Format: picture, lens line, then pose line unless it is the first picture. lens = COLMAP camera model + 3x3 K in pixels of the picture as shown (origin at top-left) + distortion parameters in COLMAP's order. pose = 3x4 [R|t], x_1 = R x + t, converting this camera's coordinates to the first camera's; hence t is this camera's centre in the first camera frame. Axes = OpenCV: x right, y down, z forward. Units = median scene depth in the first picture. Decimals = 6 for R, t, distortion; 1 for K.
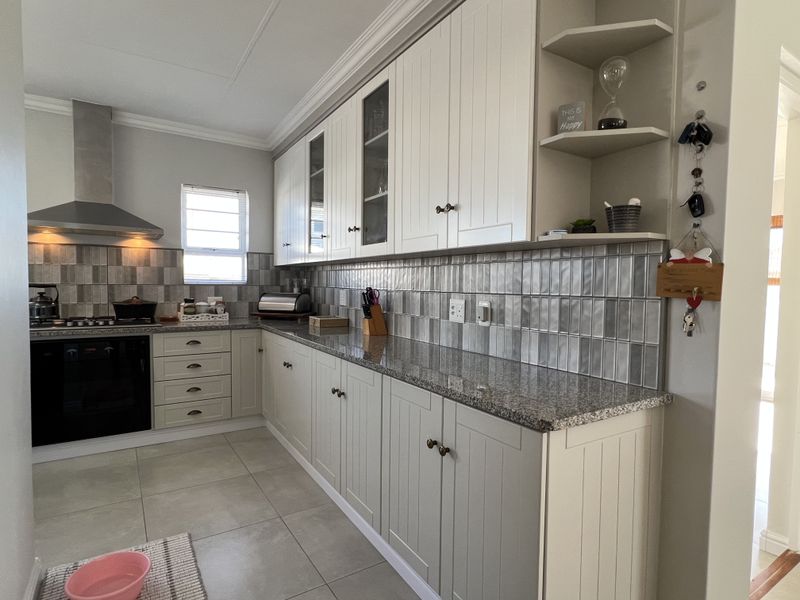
lens RADIAL K [[447.6, 0, 400.0], [0, 447.6, 300.0], [0, 0, 1]] dist [0.003579, 0.000532]
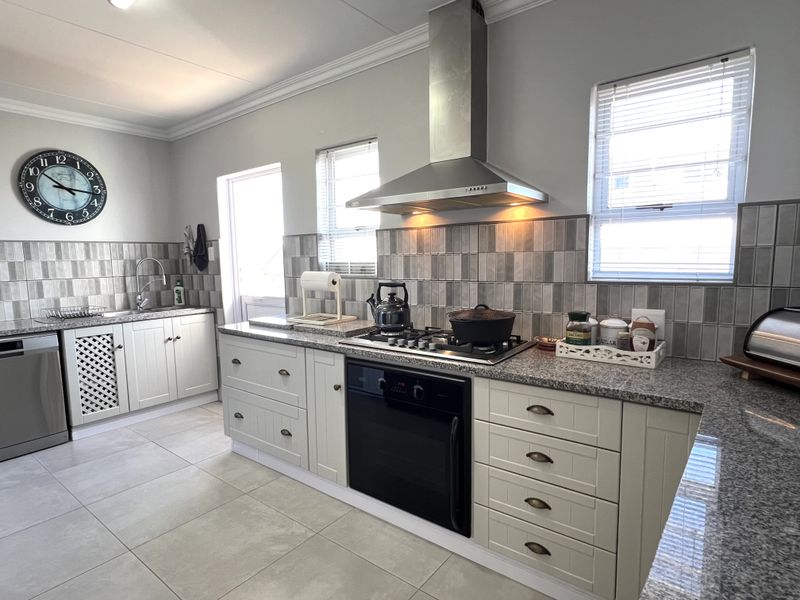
lens RADIAL K [[447.6, 0, 400.0], [0, 447.6, 300.0], [0, 0, 1]] dist [0.003579, 0.000532]
pose [[0.311087, 0.078295, -0.947151, -0.052916], [-0.006265, 0.996748, 0.080337, -0.057193], [0.950361, -0.019058, 0.310565, 0.653949]]
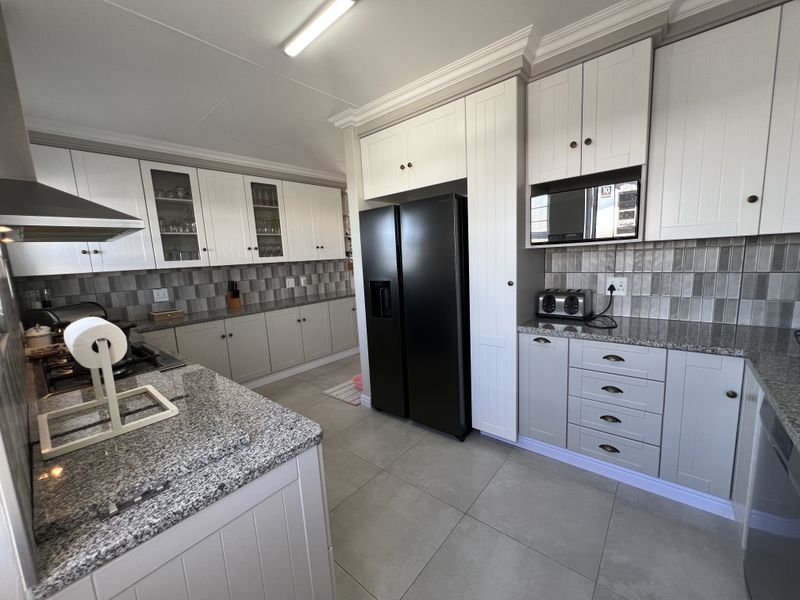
lens RADIAL K [[319.8, 0, 400.0], [0, 319.8, 300.0], [0, 0, 1]] dist [-0.000528, -0.000143]
pose [[-0.287539, -0.141187, 0.947306, -2.055914], [0.069276, 0.983419, 0.167596, -0.166341], [-0.955260, 0.113816, -0.272990, 1.042386]]
